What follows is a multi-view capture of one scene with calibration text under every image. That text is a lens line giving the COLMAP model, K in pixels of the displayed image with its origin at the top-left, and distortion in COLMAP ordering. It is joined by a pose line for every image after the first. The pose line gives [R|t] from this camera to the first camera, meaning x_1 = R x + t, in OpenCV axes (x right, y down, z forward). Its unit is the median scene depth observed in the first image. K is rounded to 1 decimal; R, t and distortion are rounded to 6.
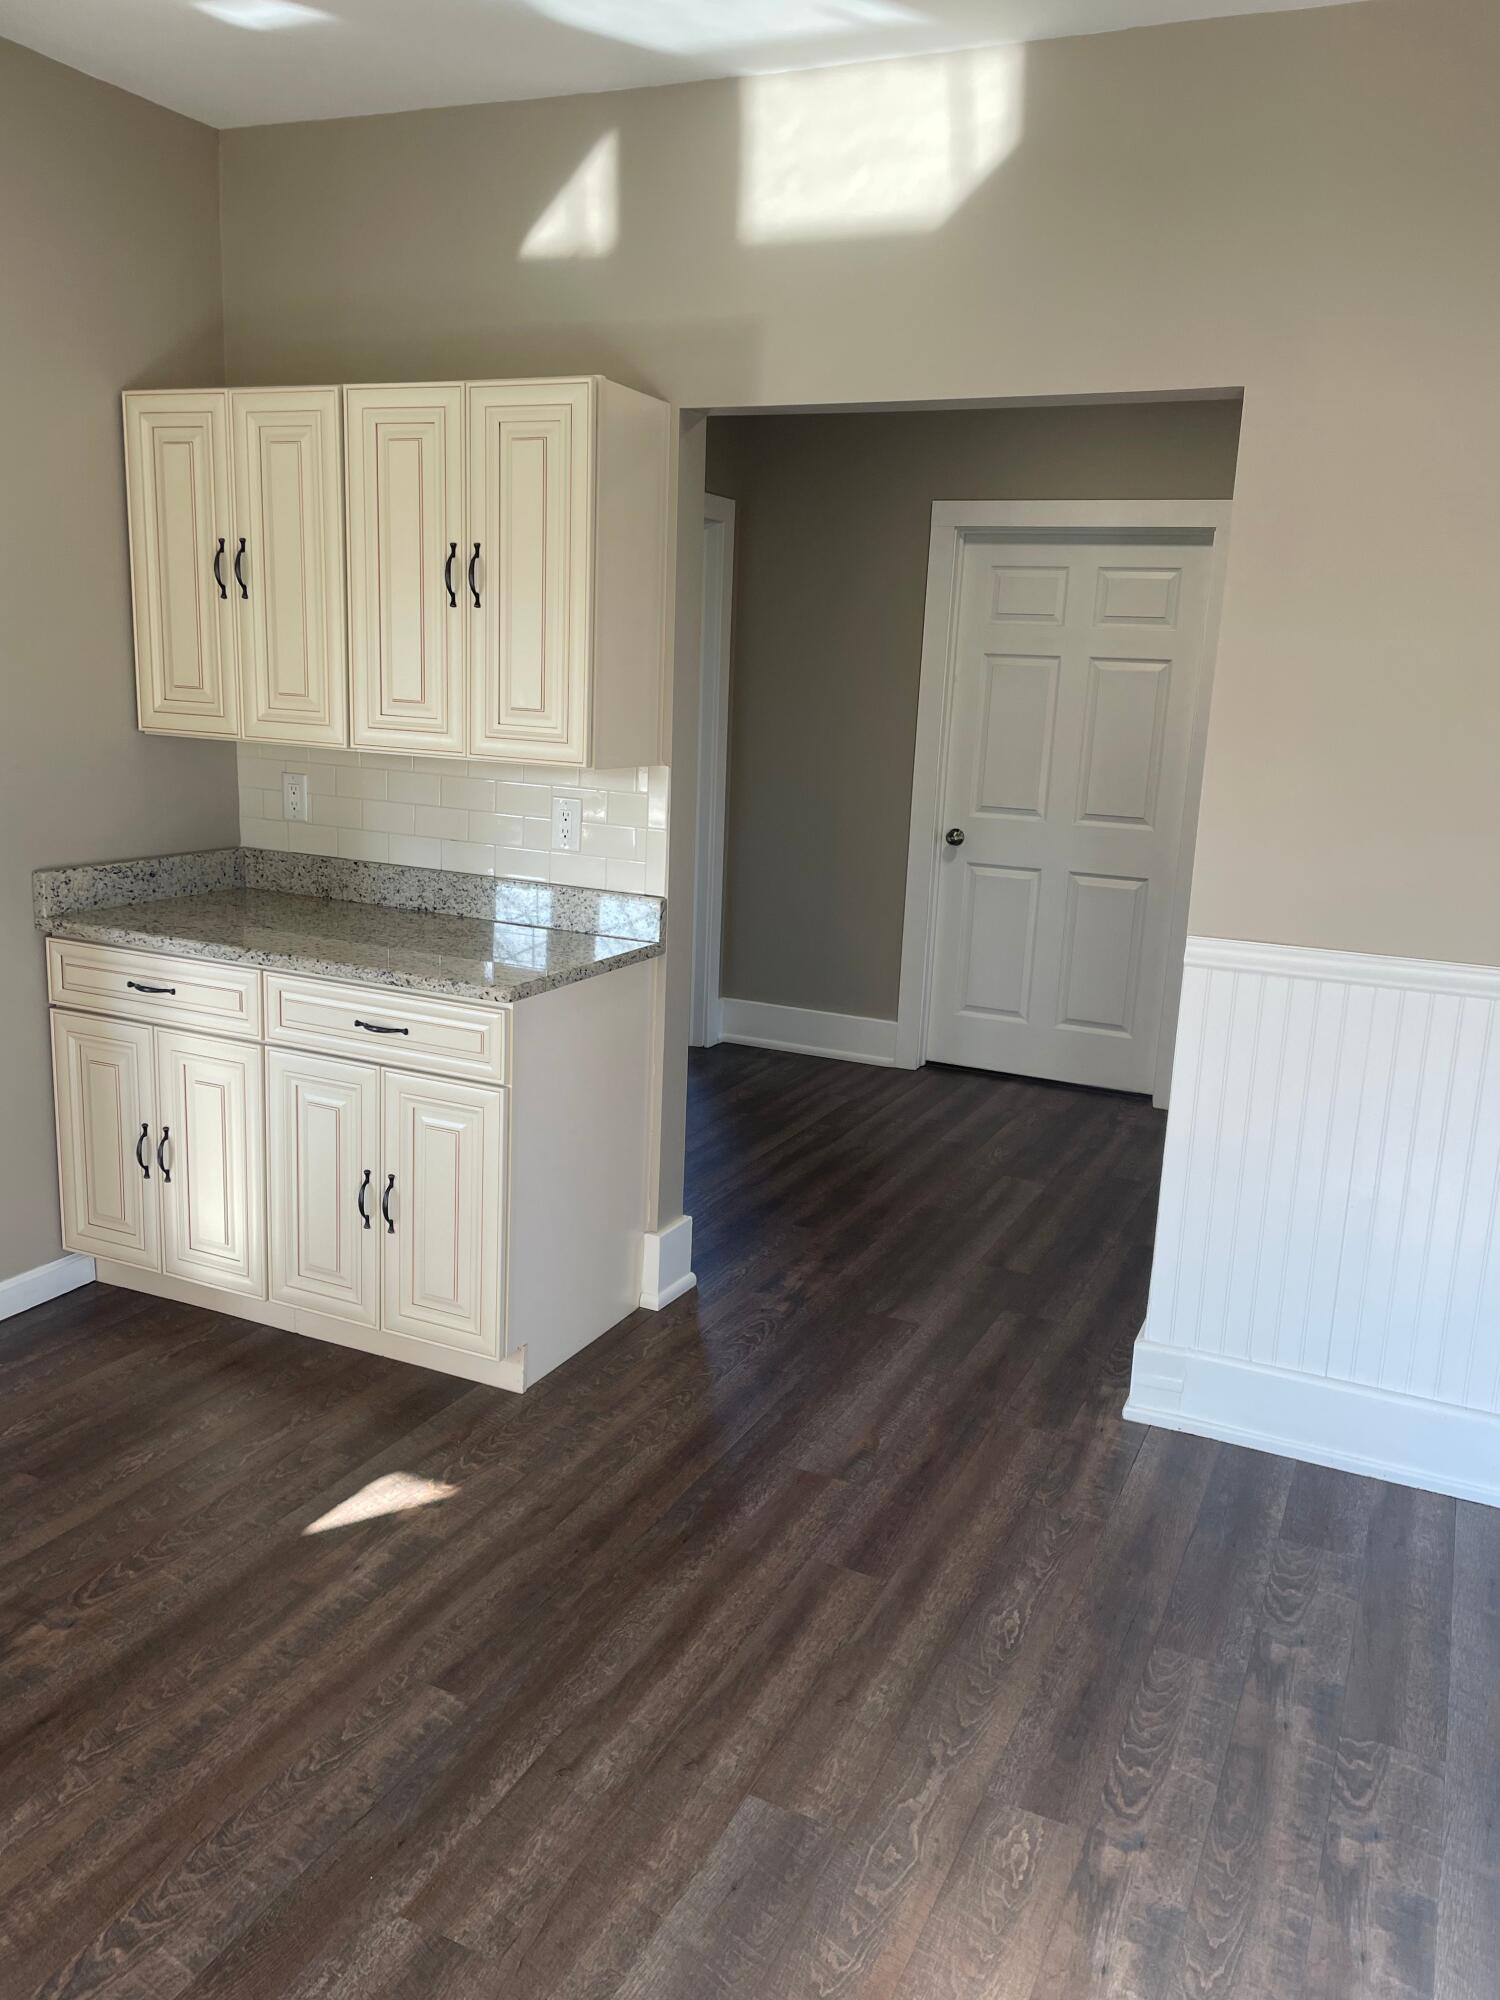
lens RADIAL K [[1497.1, 0, 752.3], [0, 1497.1, 995.5], [0, 0, 1]] dist [0.034447, -0.047008]
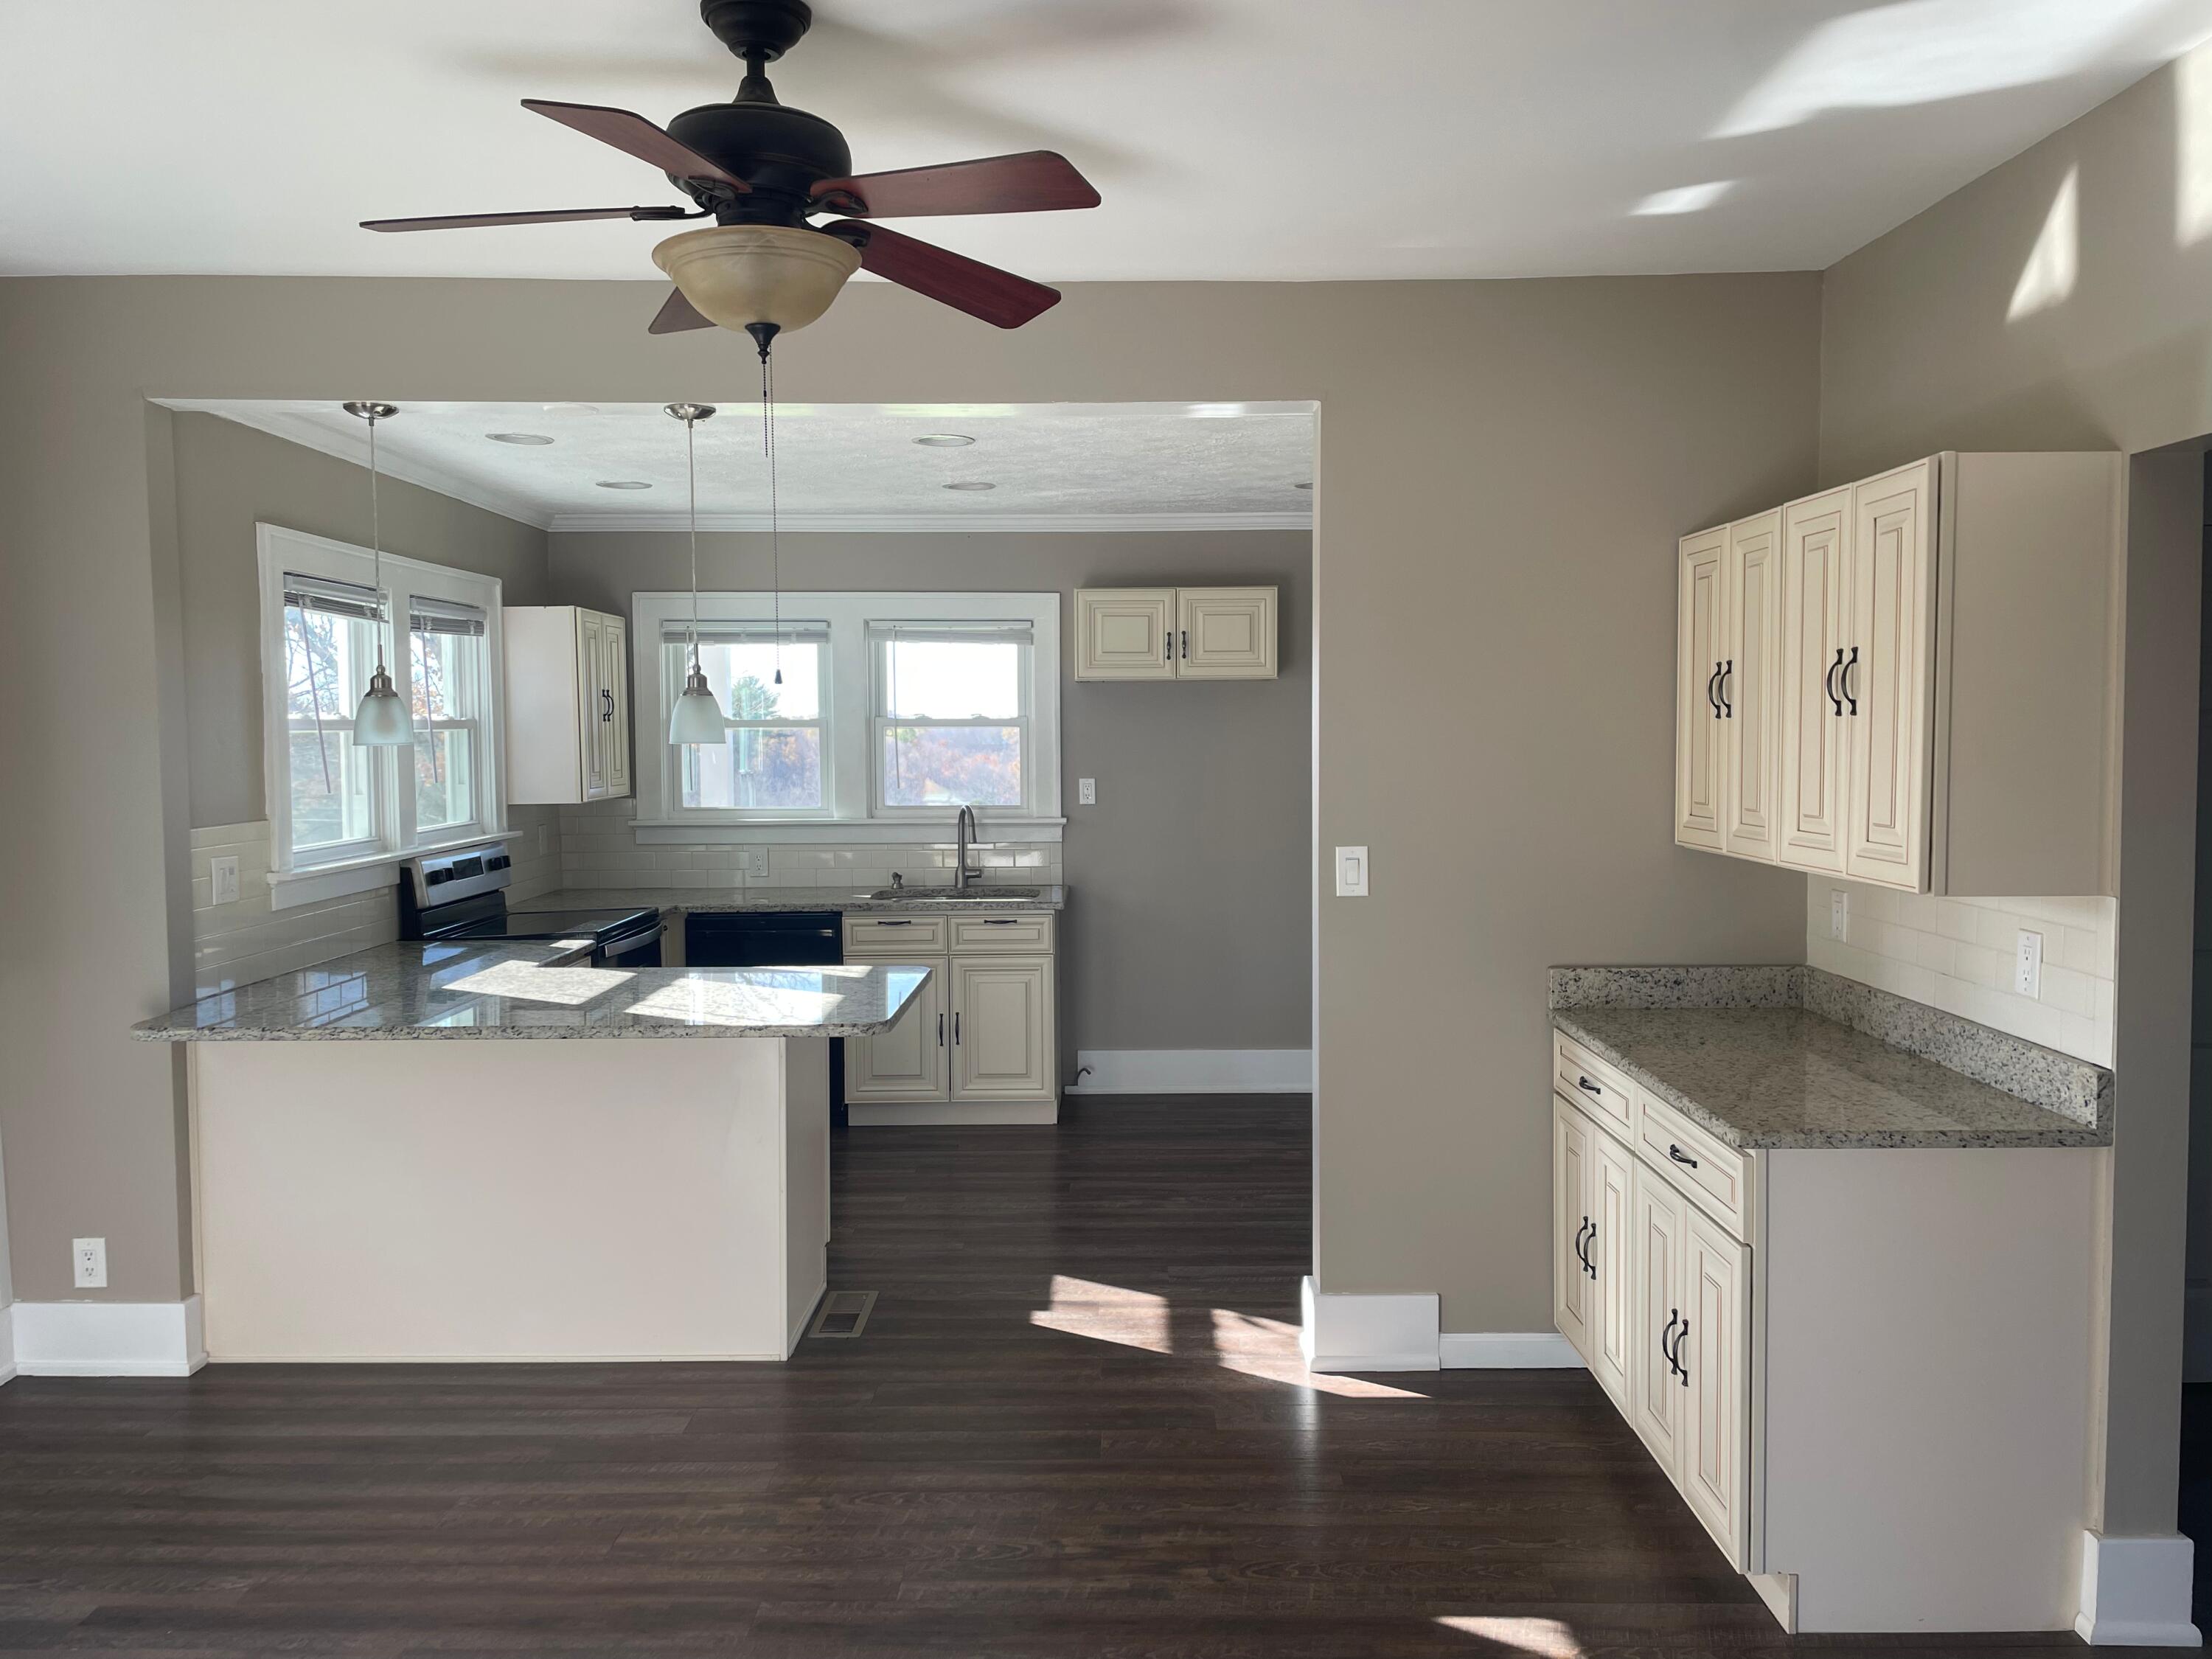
lens RADIAL K [[1655.8, 0, 1154.7], [0, 1655.8, 803.4], [0, 0, 1]] dist [0.034447, -0.047008]
pose [[0.422039, -0.008280, -0.906540, 0.506392], [-0.166685, 0.982203, -0.086571, -0.045310], [0.891122, 0.187642, 0.413148, 0.202547]]
